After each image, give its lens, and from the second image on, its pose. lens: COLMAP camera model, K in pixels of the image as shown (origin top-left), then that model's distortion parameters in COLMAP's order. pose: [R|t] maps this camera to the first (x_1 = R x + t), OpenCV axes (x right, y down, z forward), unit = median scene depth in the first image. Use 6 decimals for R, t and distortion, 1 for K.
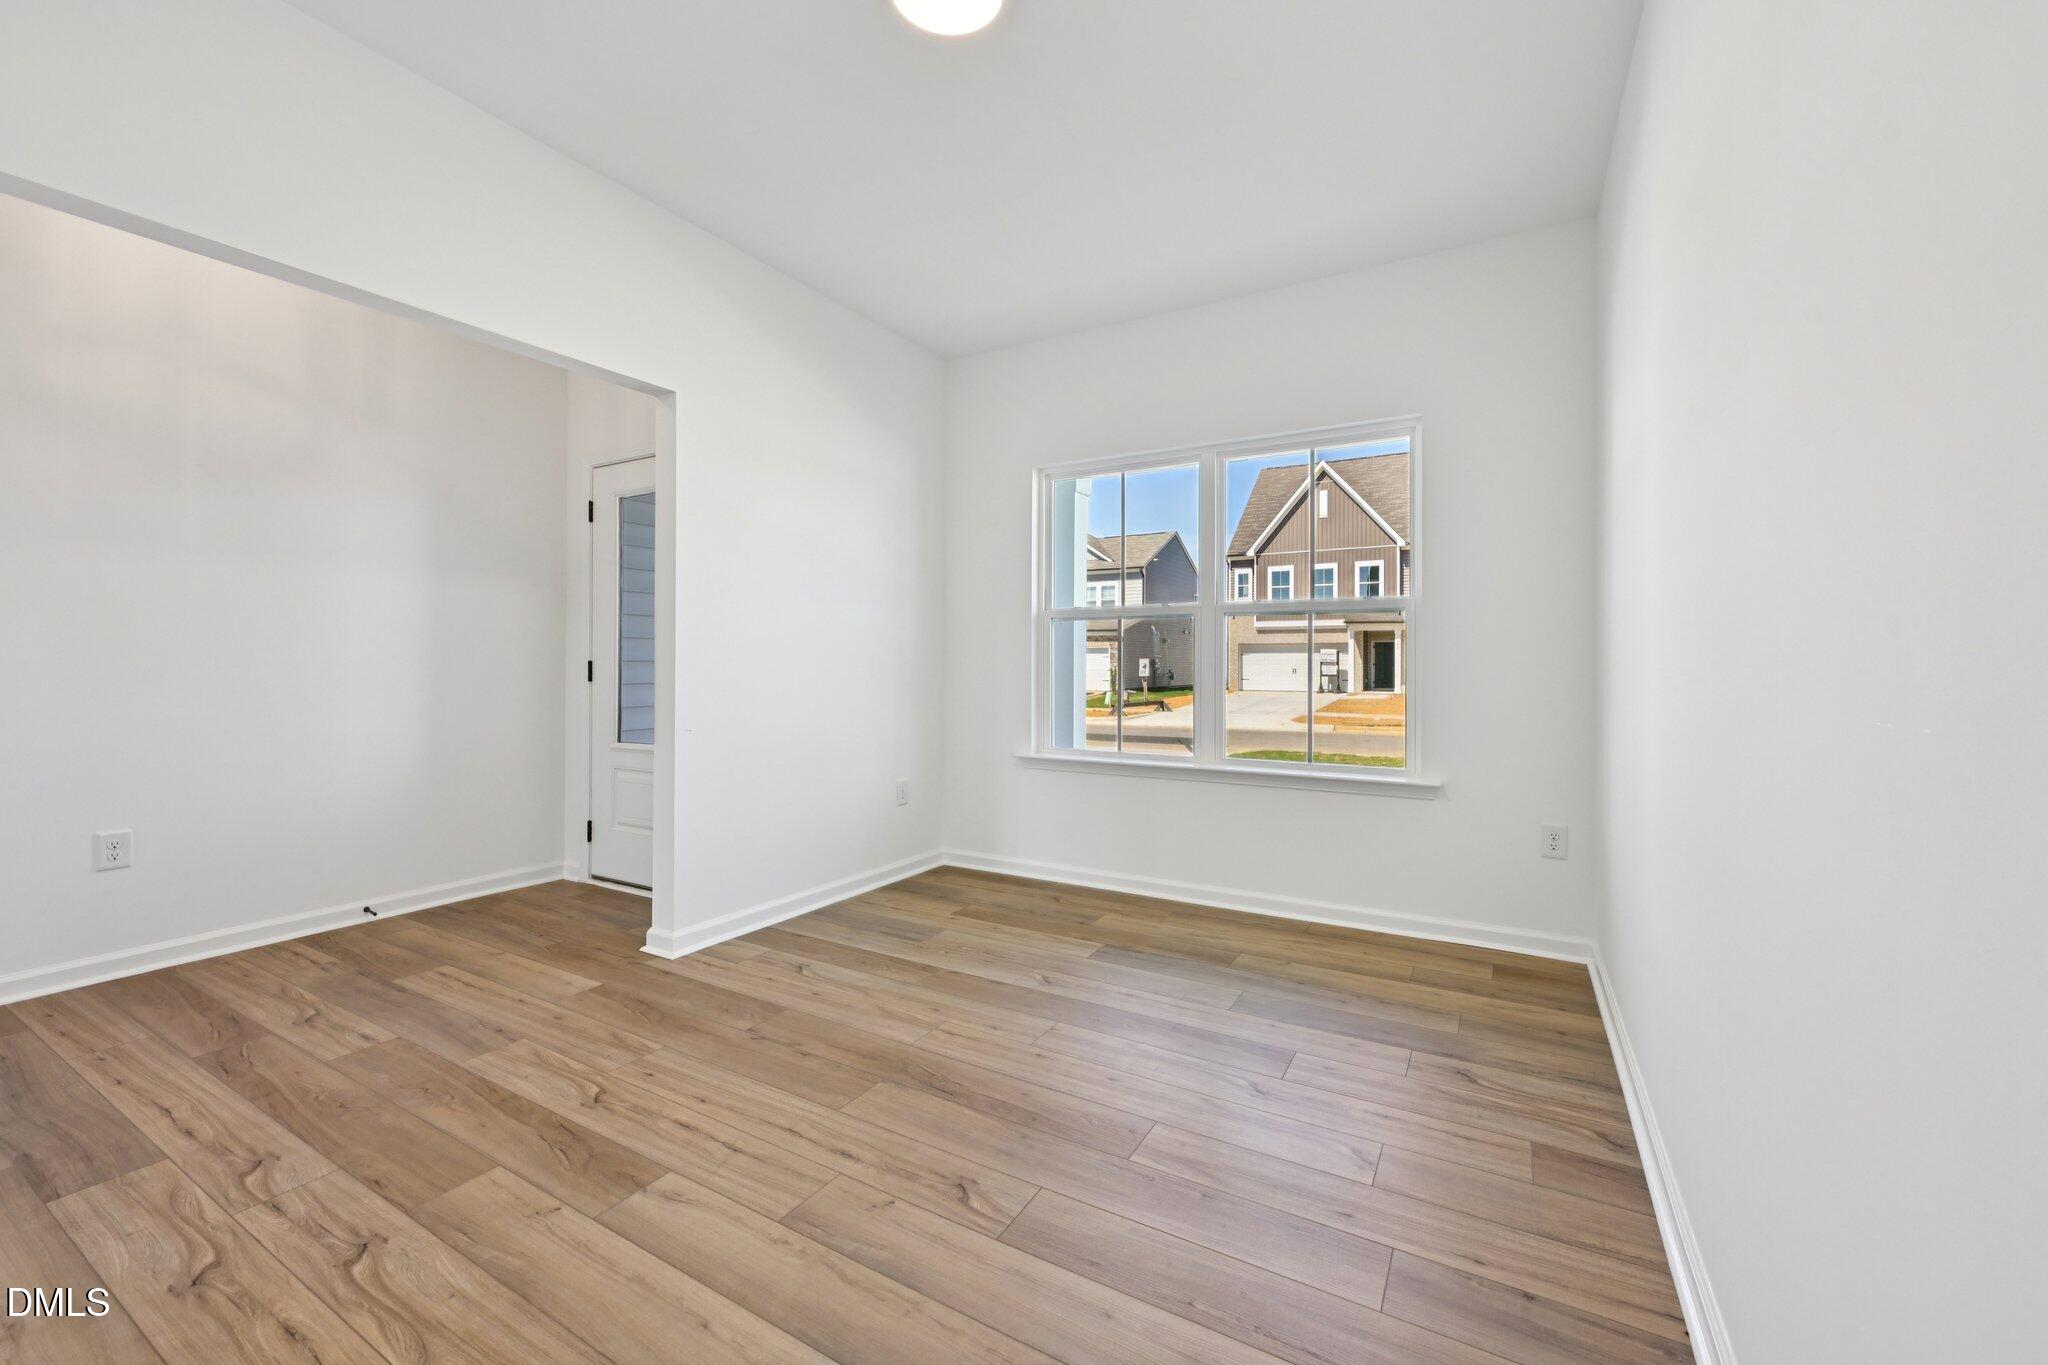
lens RADIAL K [[819.3, 0, 1011.0], [0, 819.3, 653.4], [0, 0, 1]] dist [-0.000387, -0.000294]
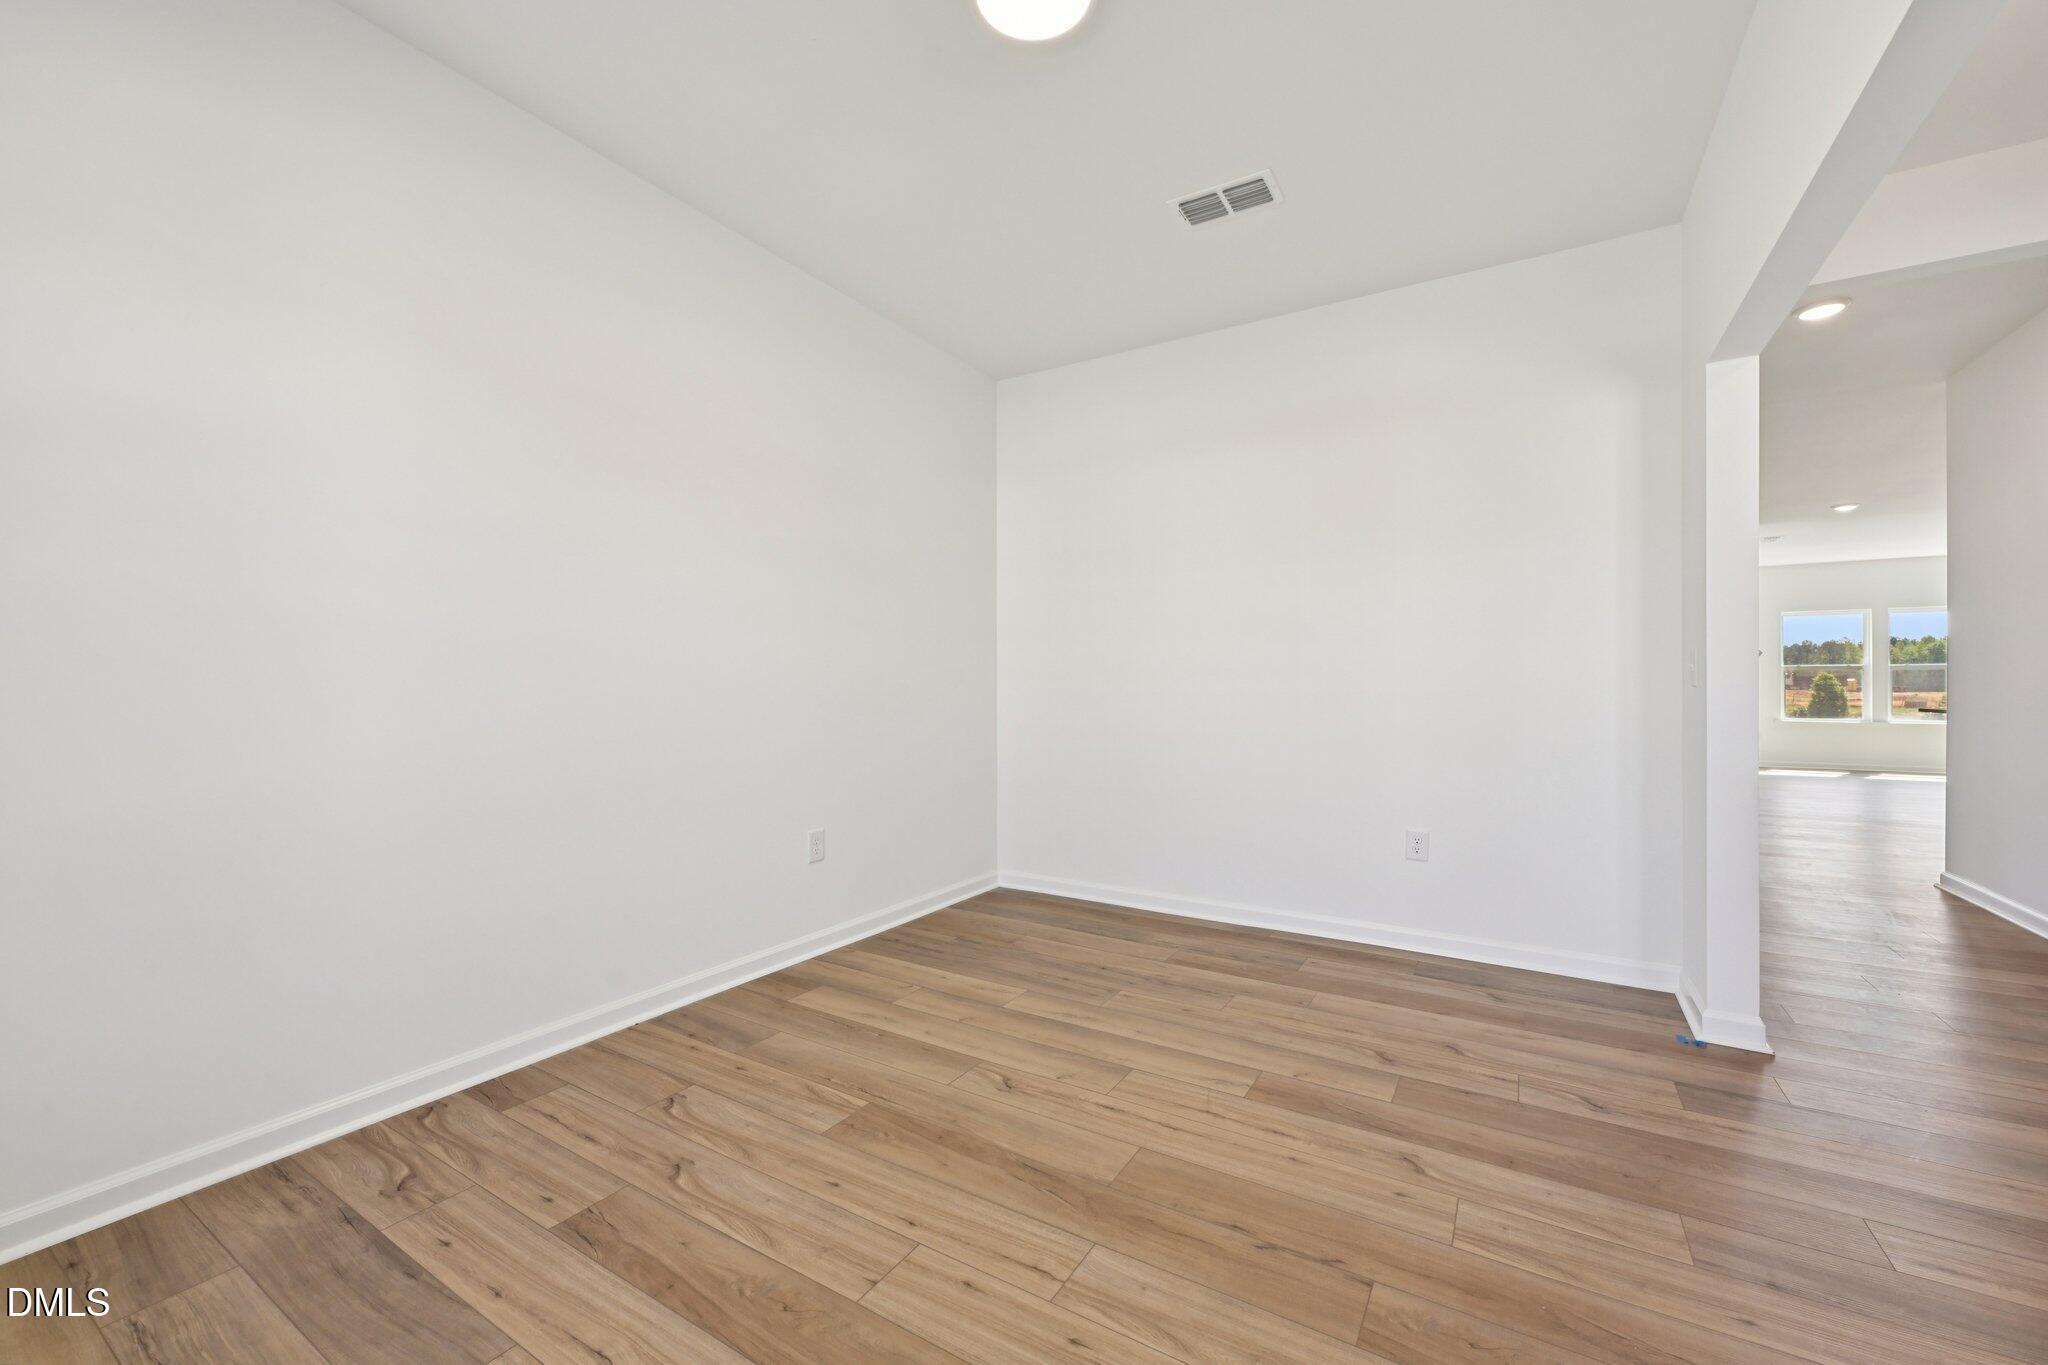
lens RADIAL K [[819.3, 0, 1030.2], [0, 819.3, 668.2], [0, 0, 1]] dist [-0.000387, -0.000294]
pose [[-0.999989, -0.004593, -0.000356, -0.078038], [-0.004578, 0.999409, -0.034083, 0.025610], [0.000512, -0.034081, -0.999419, 1.989809]]
